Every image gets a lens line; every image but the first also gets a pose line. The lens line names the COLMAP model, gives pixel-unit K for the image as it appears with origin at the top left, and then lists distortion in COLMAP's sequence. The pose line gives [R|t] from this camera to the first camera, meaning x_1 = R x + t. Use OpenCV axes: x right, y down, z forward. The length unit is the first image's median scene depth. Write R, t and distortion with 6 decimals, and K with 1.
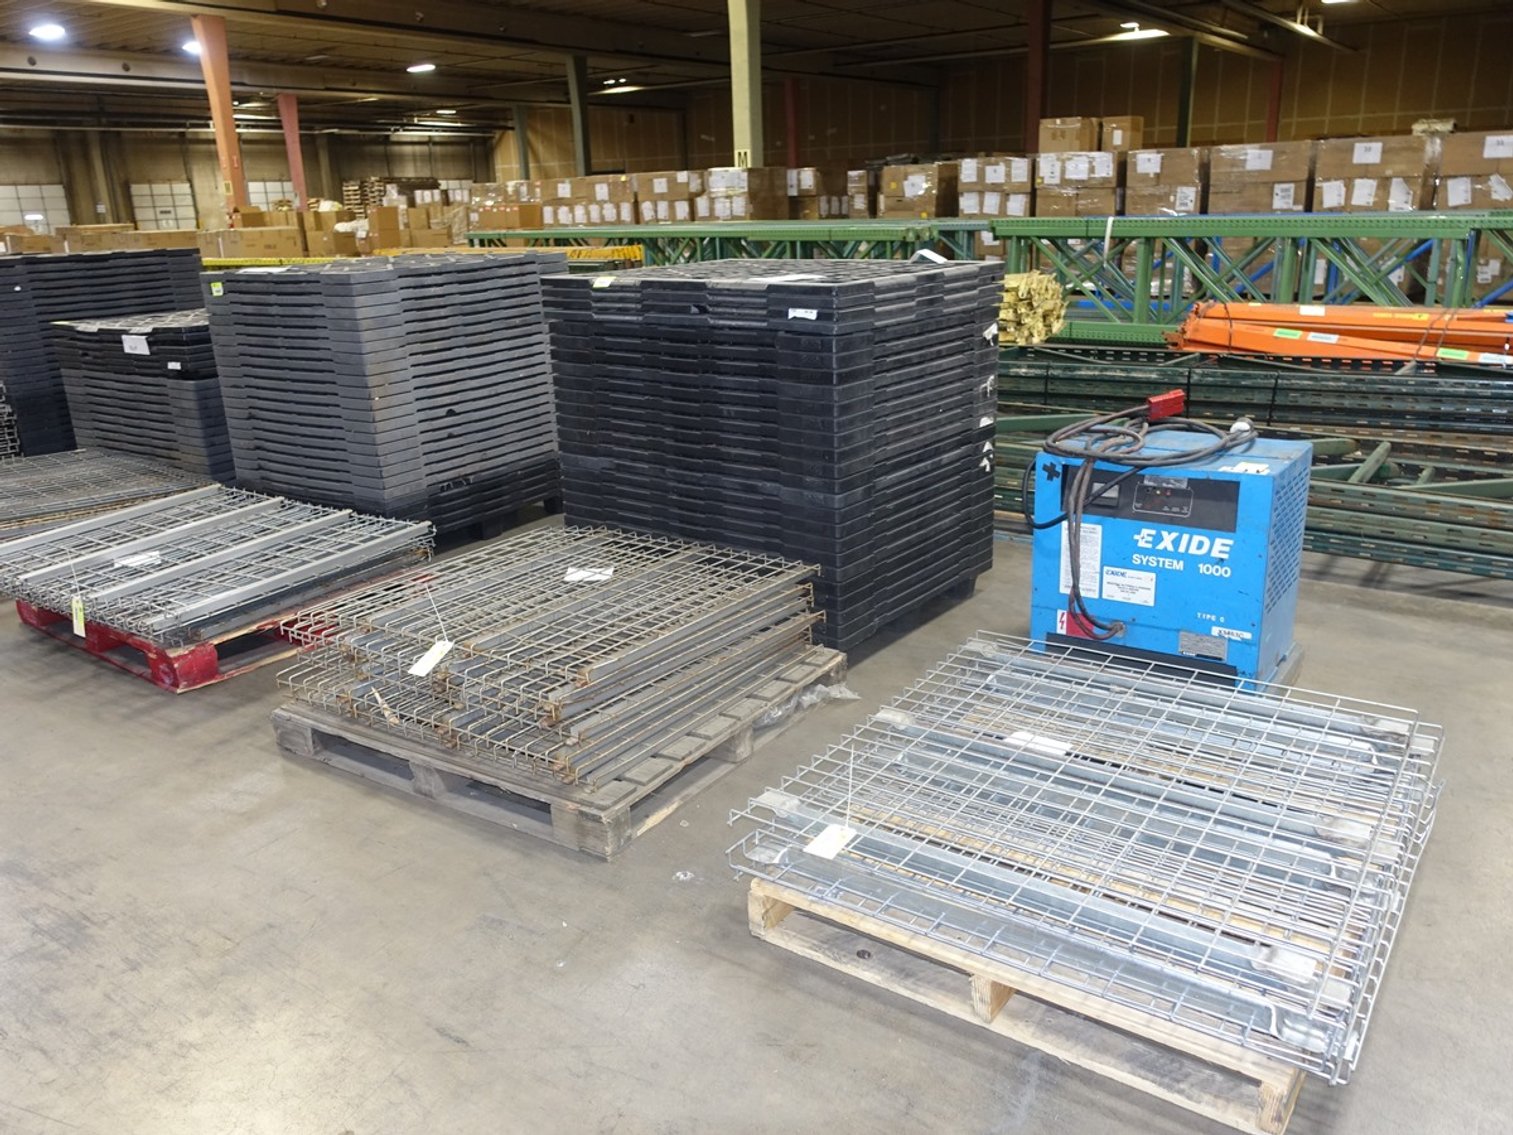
lens RADIAL K [[1155.9, 0, 754.8], [0, 1155.9, 565.8], [0, 0, 1]] dist [-0.000320, -0.000036]
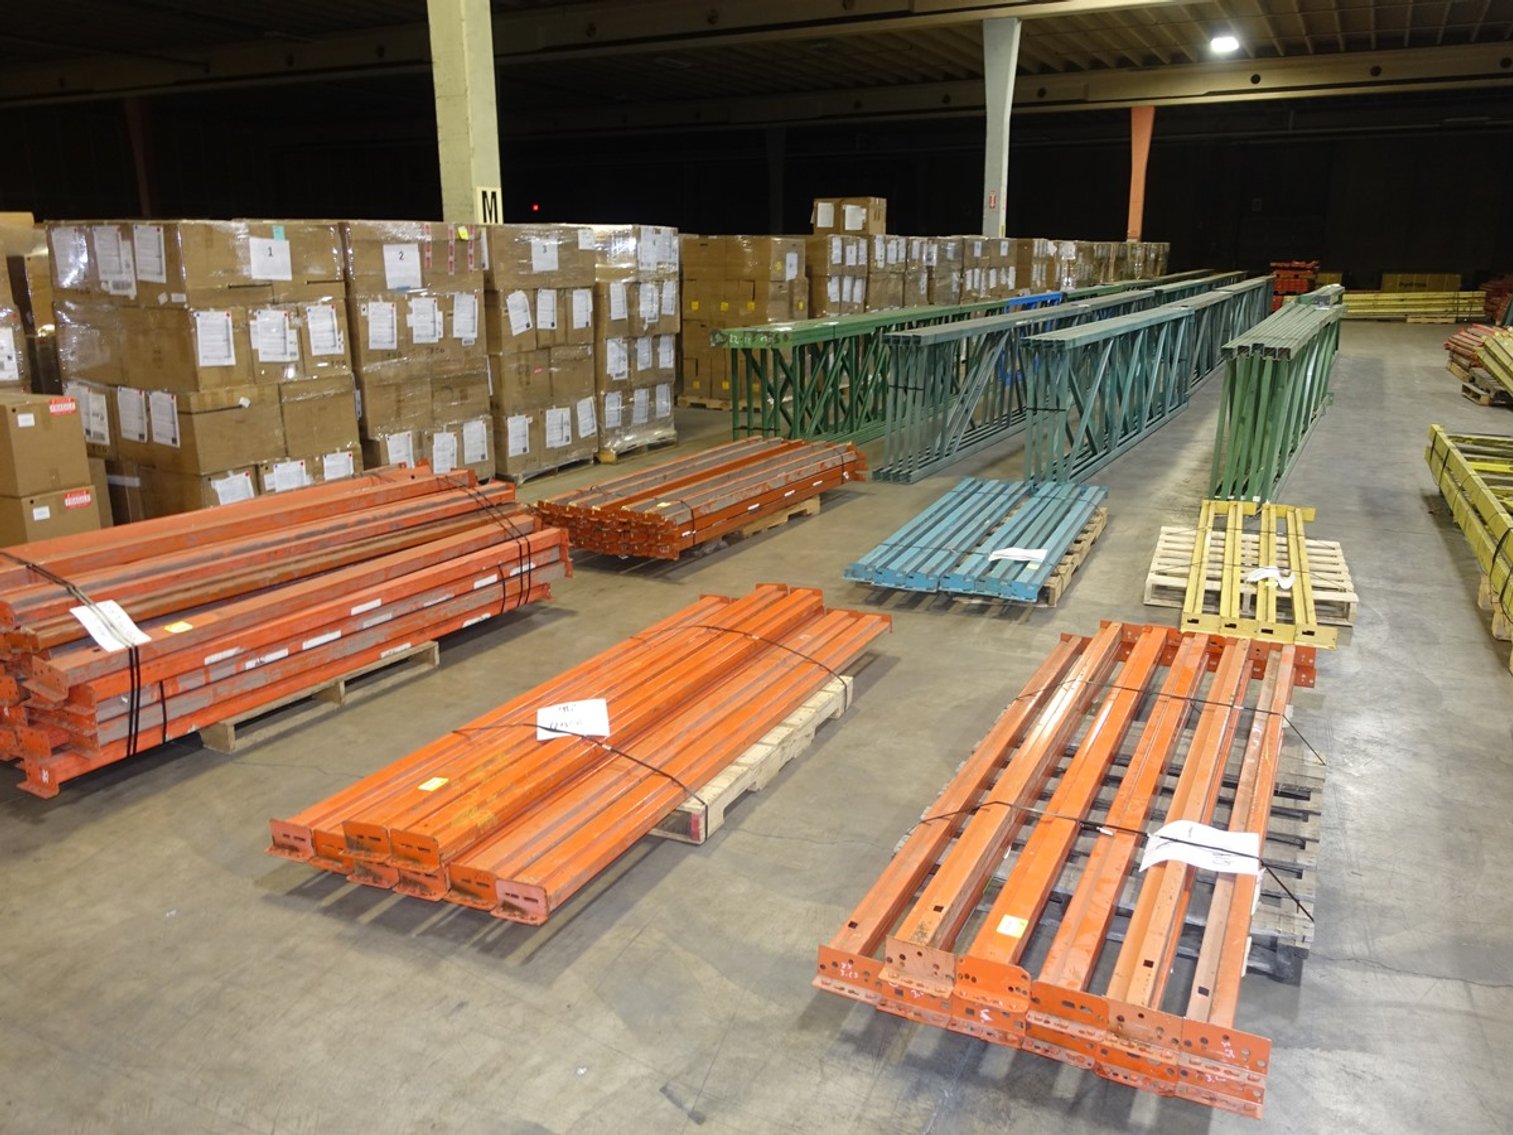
lens RADIAL K [[1155.9, 0, 755.9], [0, 1155.9, 567.8], [0, 0, 1]] dist [-0.000320, -0.000036]
pose [[-0.123733, -0.233302, 0.964500, -0.530421], [0.307539, 0.915096, 0.260805, -0.299227], [-0.943456, 0.328891, -0.041478, 0.947132]]
